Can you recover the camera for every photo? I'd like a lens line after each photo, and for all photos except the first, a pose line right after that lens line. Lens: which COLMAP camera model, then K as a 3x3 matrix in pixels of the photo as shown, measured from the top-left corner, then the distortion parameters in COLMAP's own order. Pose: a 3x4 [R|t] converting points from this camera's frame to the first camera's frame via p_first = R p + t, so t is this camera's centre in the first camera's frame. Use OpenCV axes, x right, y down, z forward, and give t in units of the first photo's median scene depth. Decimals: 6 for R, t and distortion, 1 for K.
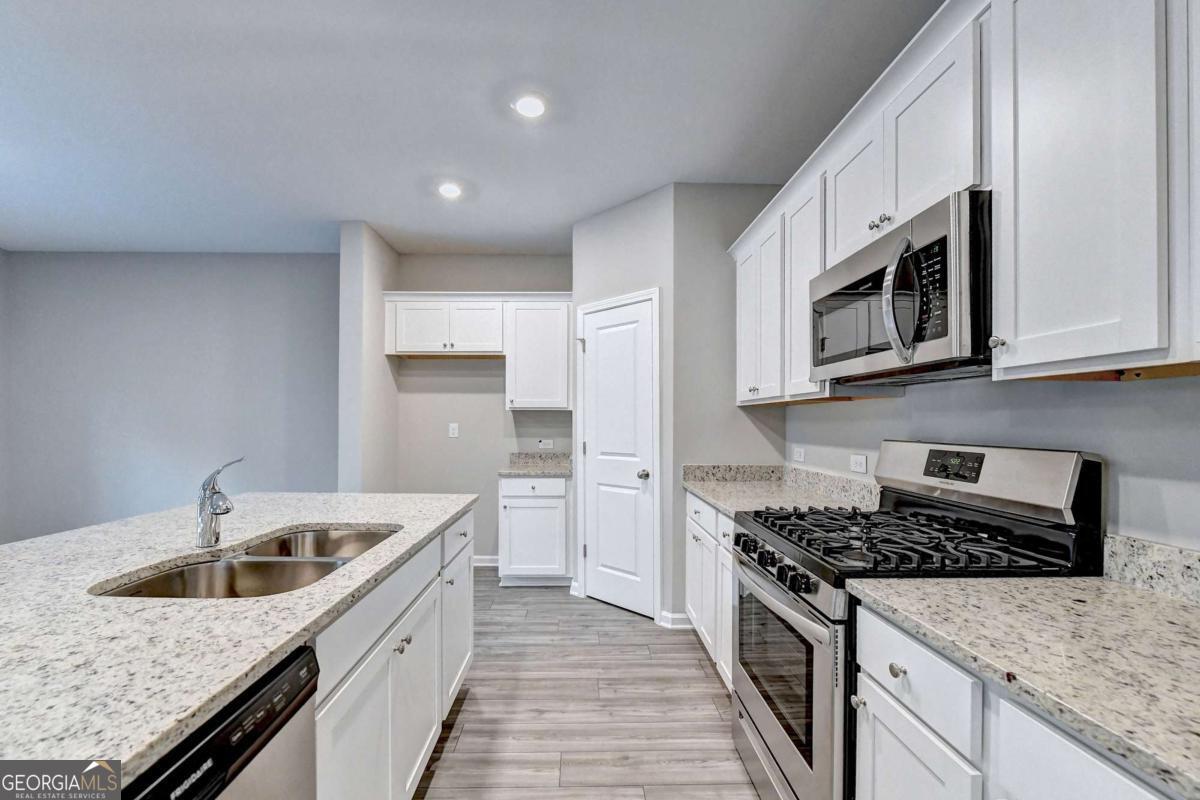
lens RADIAL K [[493.8, 0, 611.4], [0, 493.8, 424.6], [0, 0, 1]] dist [-0.013697, -0.000128]
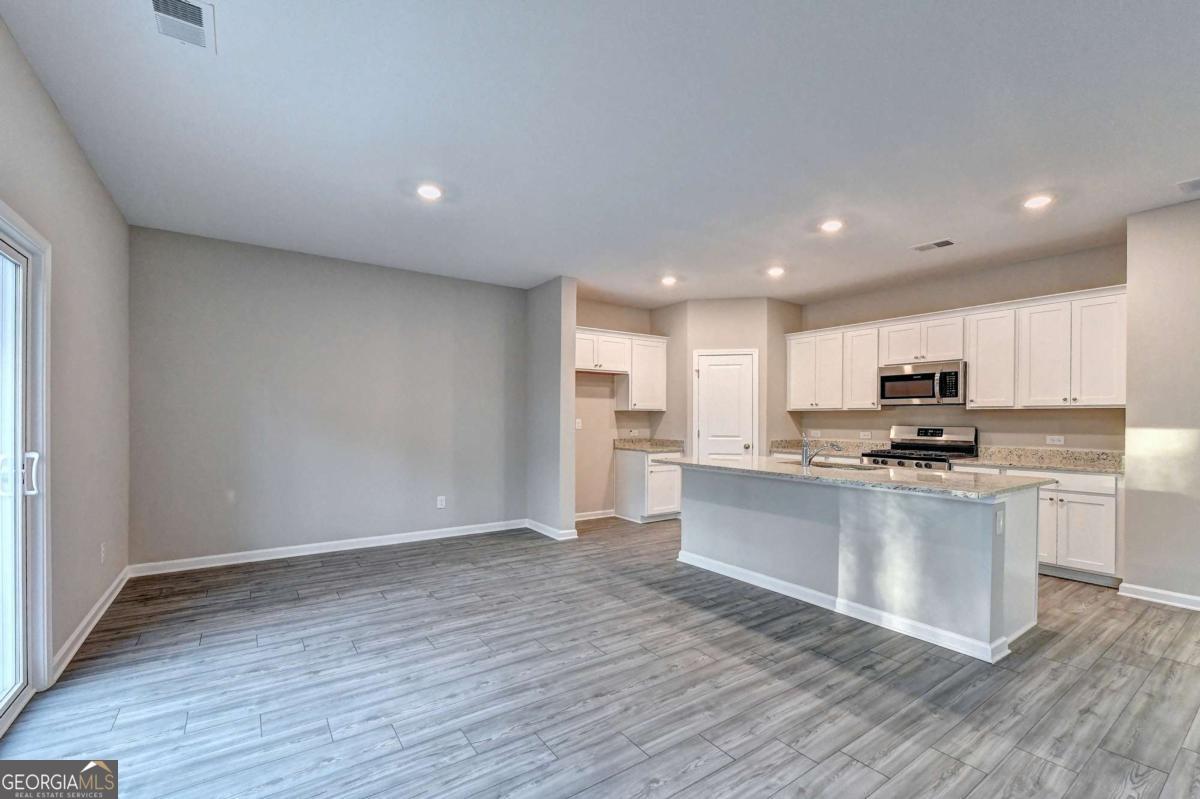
lens RADIAL K [[461.9, 0, 621.3], [0, 461.9, 420.5], [0, 0, 1]] dist [-0.011283, -0.000083]
pose [[0.850818, -0.000532, 0.525460, -2.136835], [-0.000183, 0.999999, 0.001307, -0.000541], [-0.525460, -0.001208, 0.850817, -0.423903]]
